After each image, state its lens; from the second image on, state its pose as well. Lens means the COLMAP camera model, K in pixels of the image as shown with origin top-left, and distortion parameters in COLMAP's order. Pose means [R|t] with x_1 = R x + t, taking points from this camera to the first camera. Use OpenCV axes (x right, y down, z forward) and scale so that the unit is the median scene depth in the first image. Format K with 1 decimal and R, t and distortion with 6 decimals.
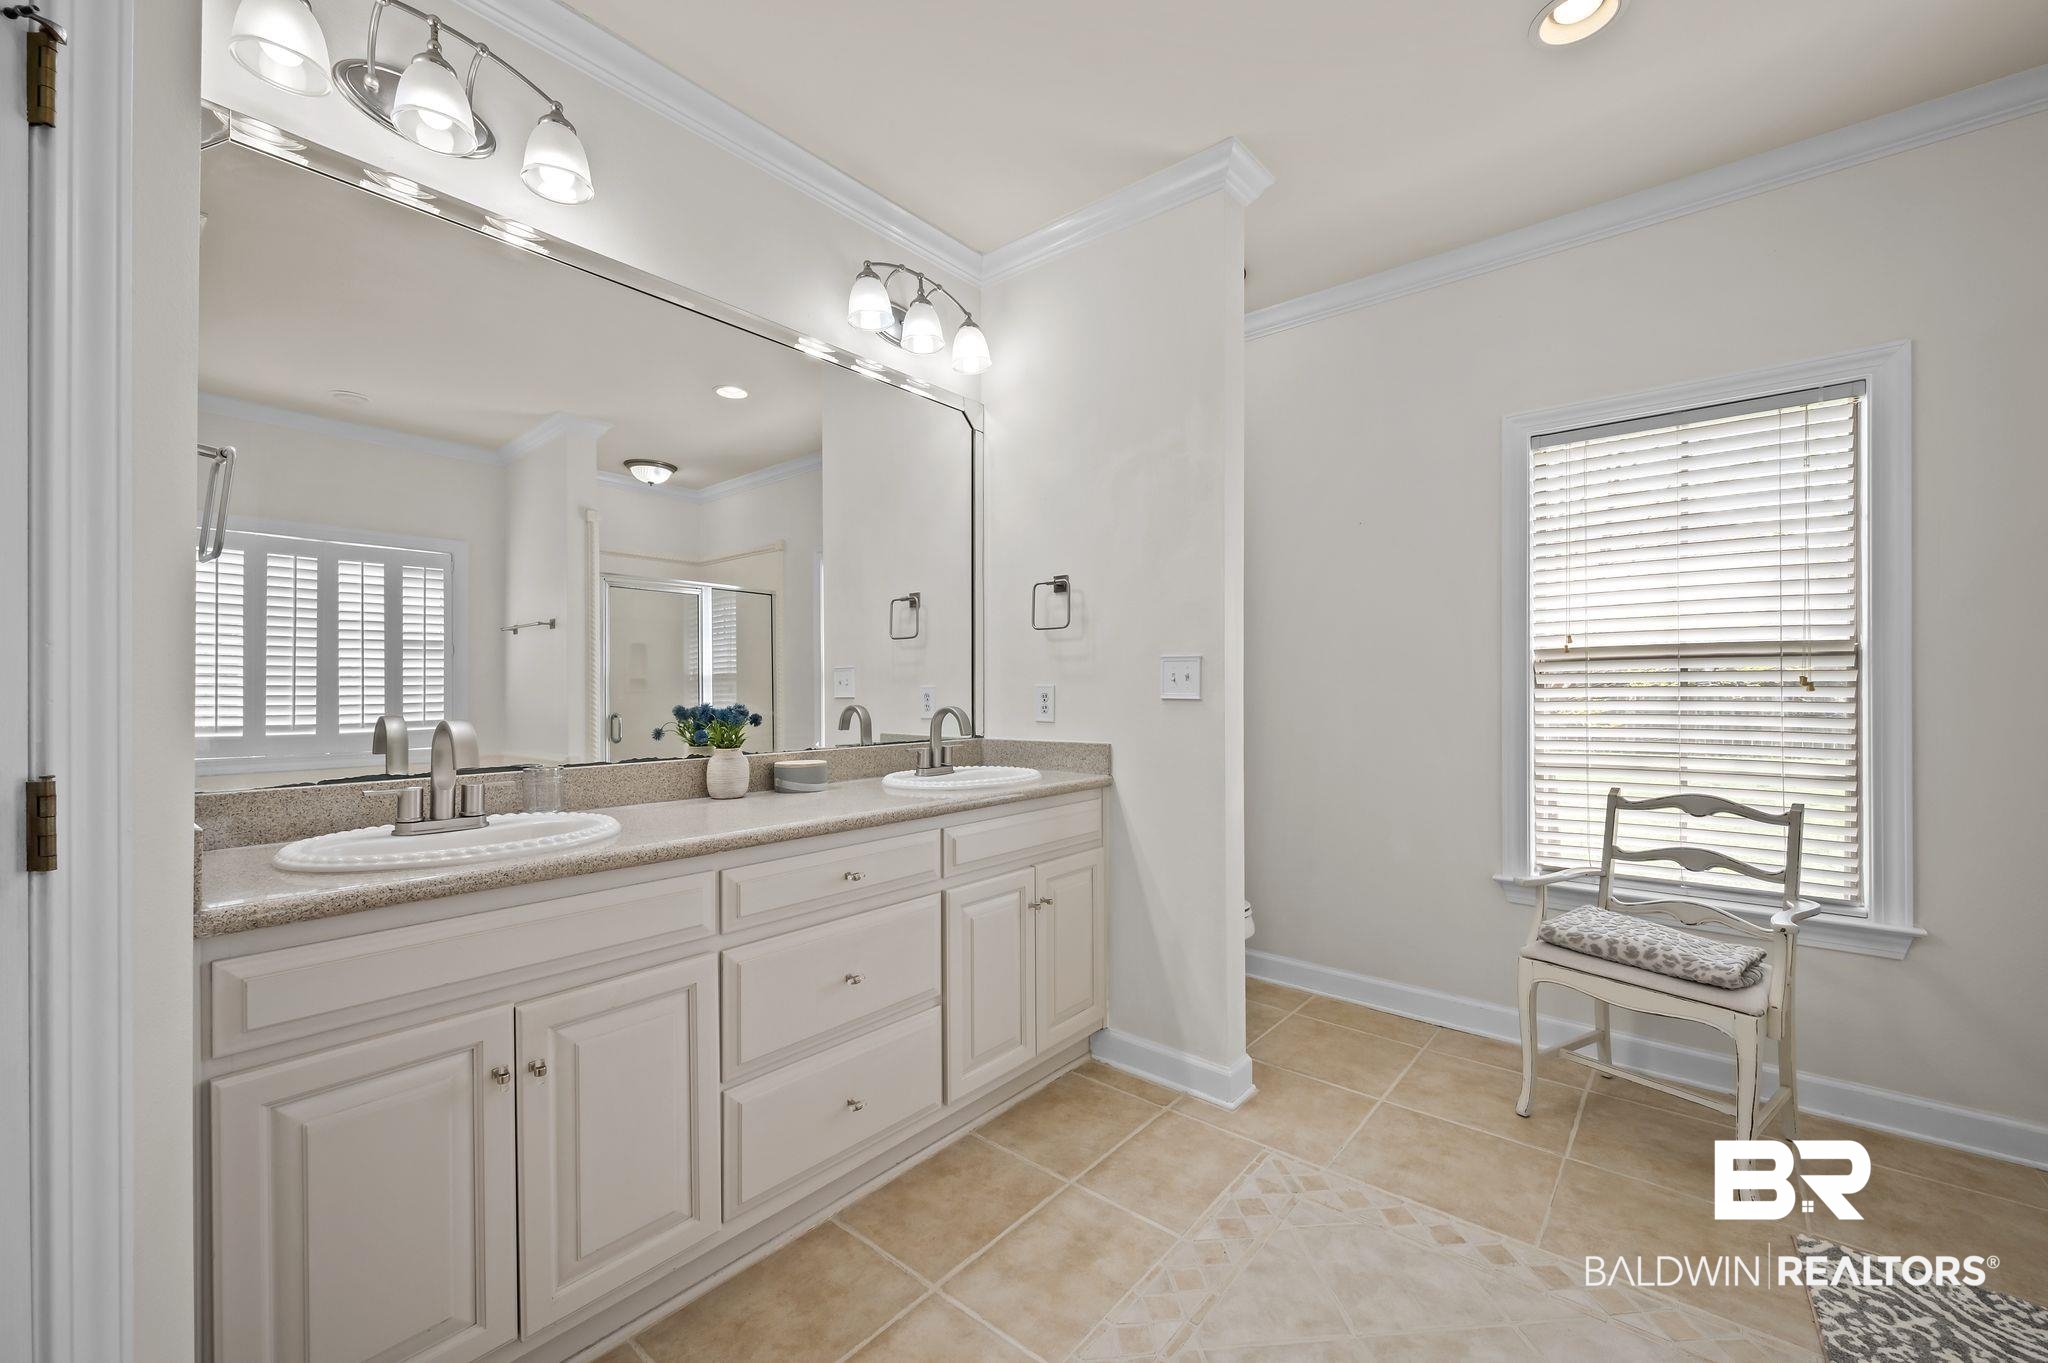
lens RADIAL K [[808.3, 0, 1022.7], [0, 808.3, 686.7], [0, 0, 1]] dist [-0.003195, -0.000076]
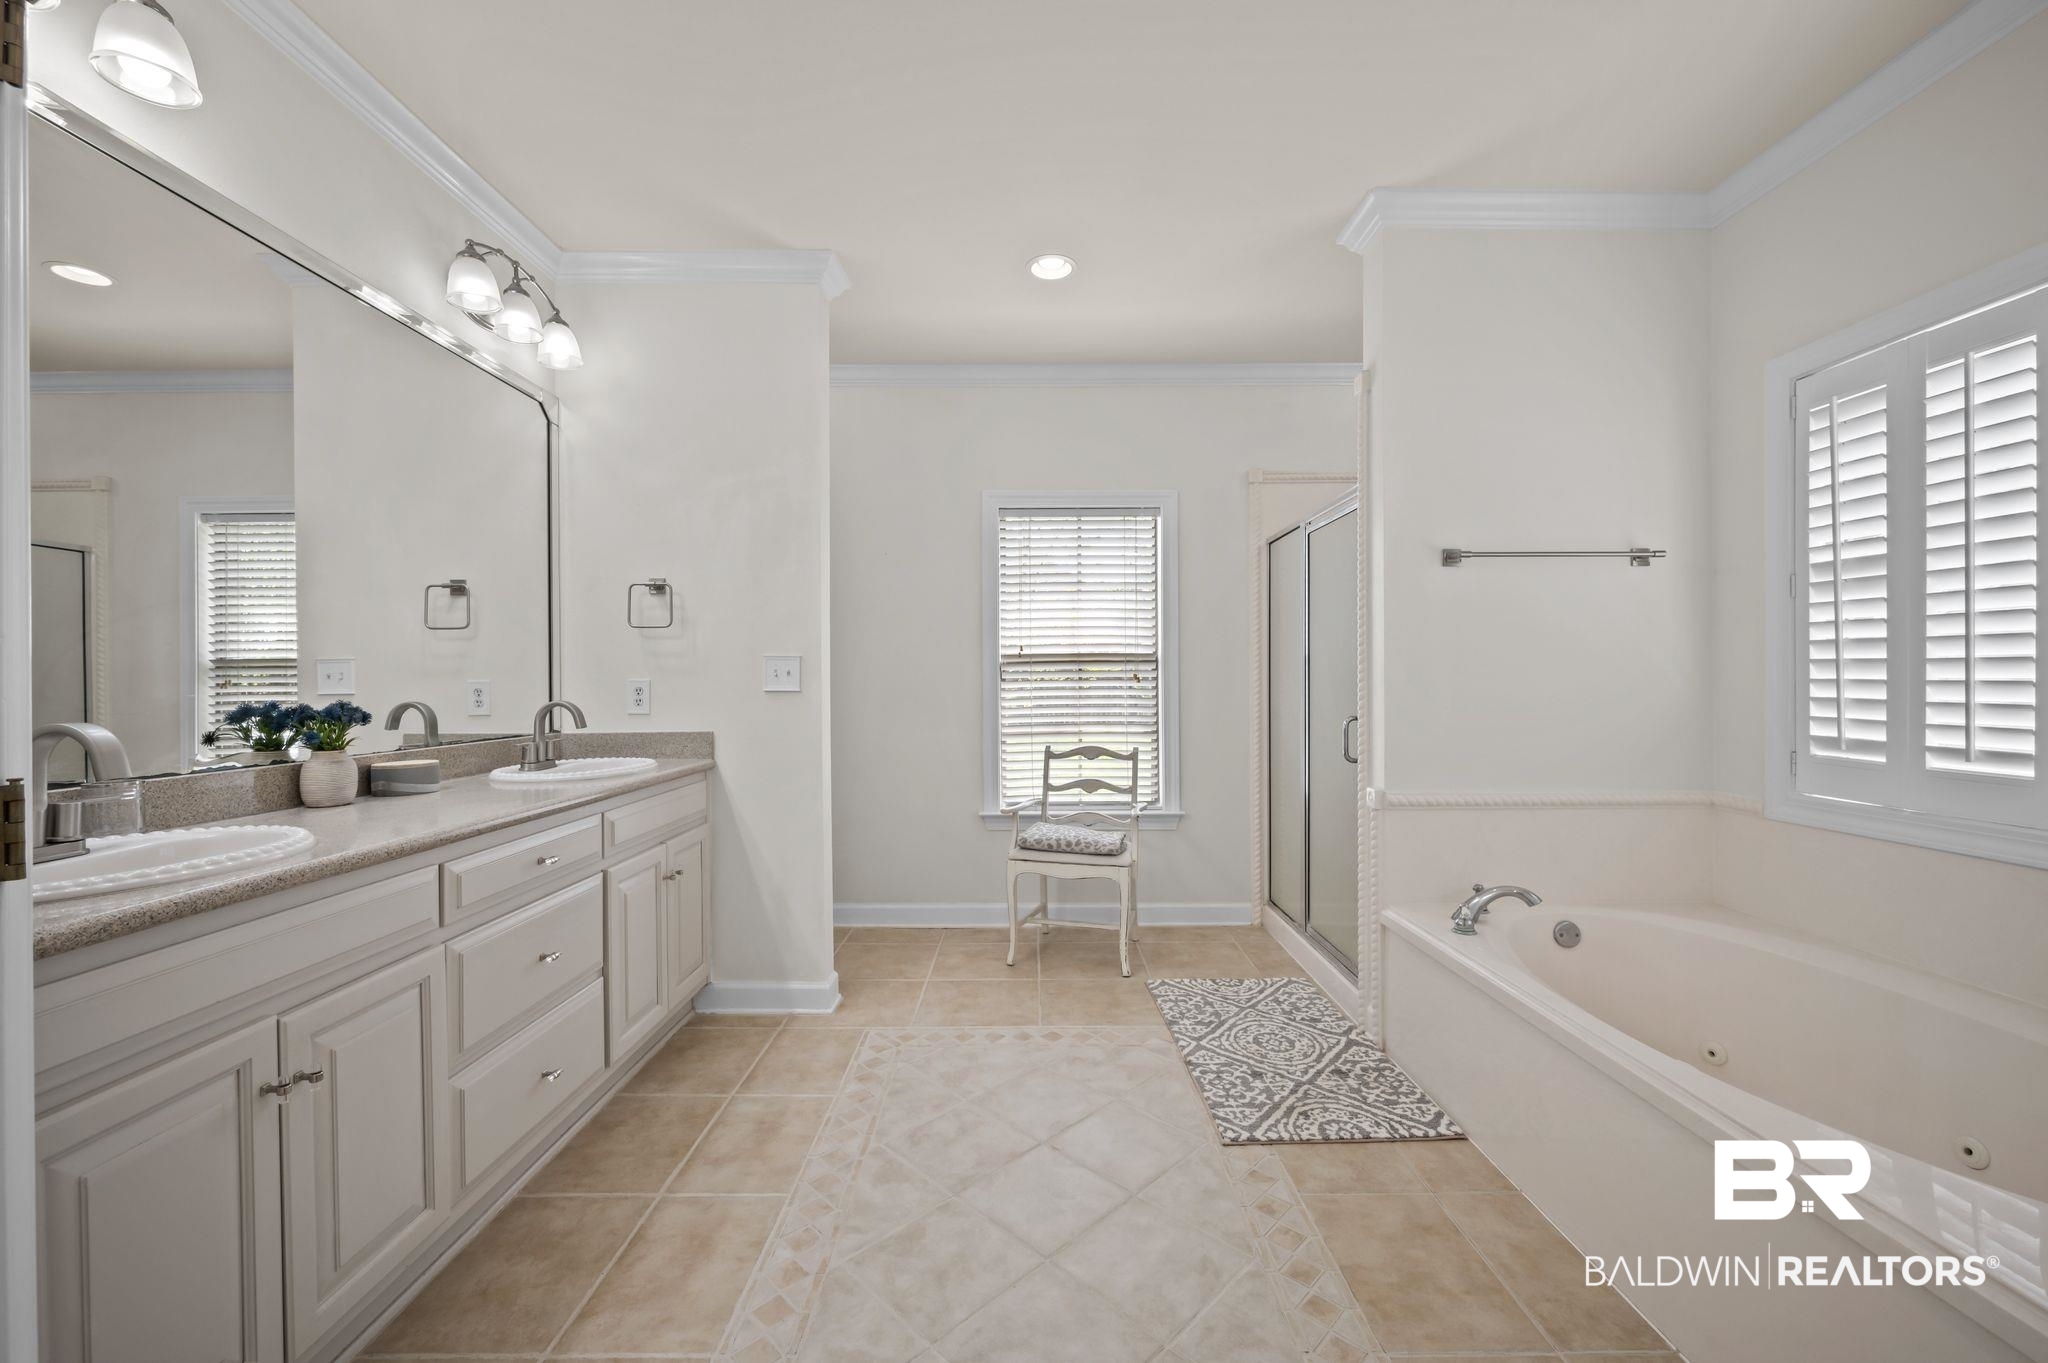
lens RADIAL K [[808.3, 0, 1021.4], [0, 808.3, 676.2], [0, 0, 1]] dist [-0.003195, -0.000076]
pose [[0.766591, 0.002057, 0.642133, -0.330368], [0.001107, 0.999989, -0.004524, -0.001210], [-0.642135, 0.004179, 0.766580, -0.170490]]
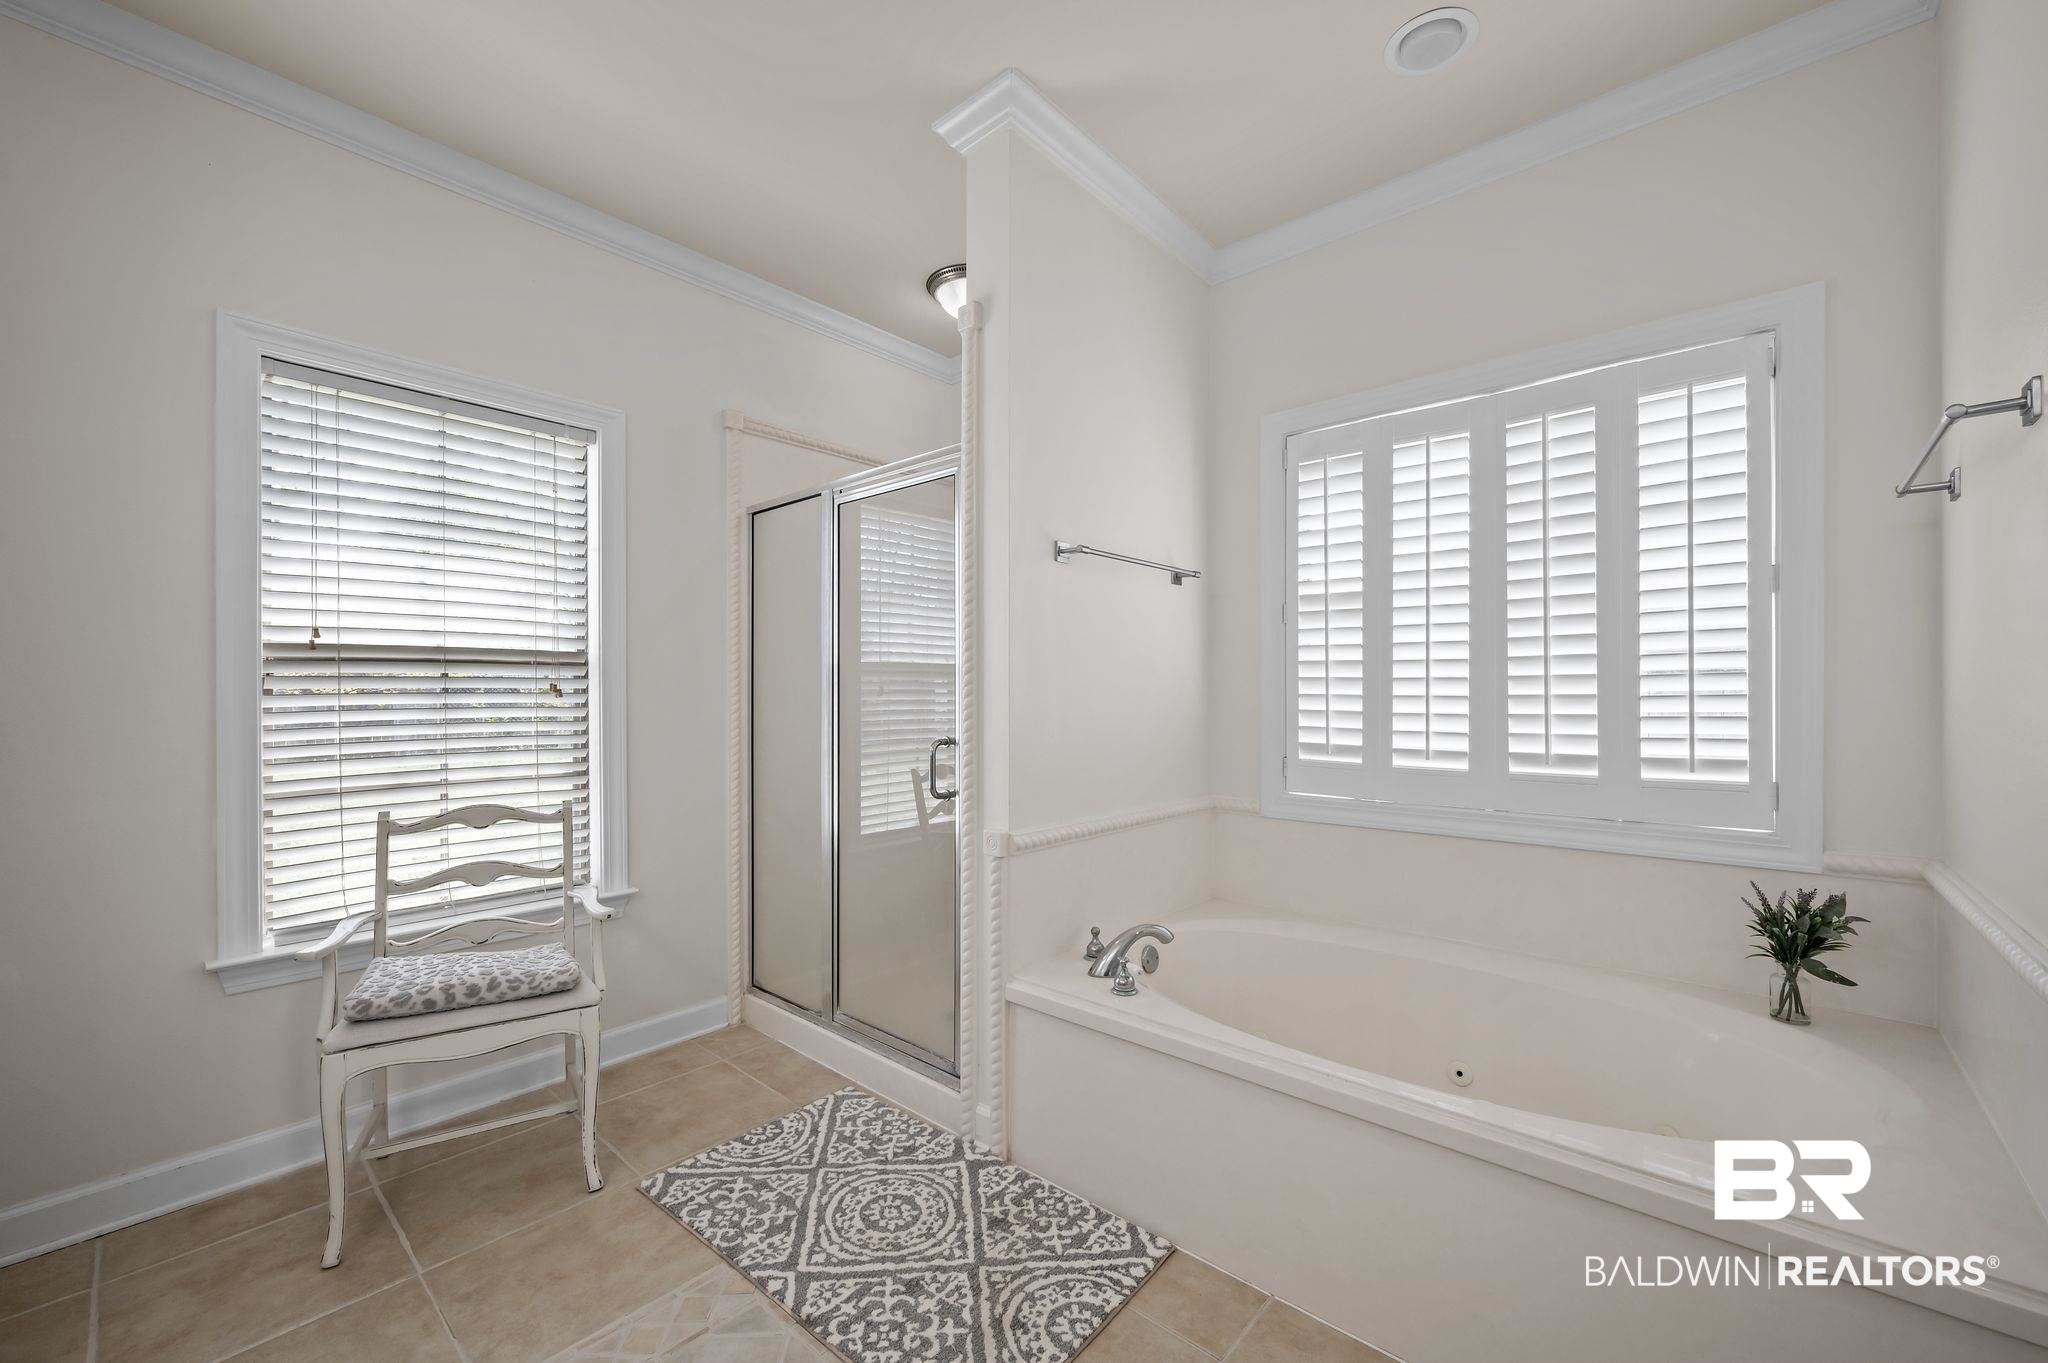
lens RADIAL K [[808.3, 0, 1023.3], [0, 808.3, 688.7], [0, 0, 1]] dist [-0.003195, -0.000076]
pose [[0.019940, 0.008162, 0.999768, -0.115934], [-0.001862, 0.999965, -0.008126, 0.001204], [-0.999799, -0.001700, 0.019955, 0.340791]]
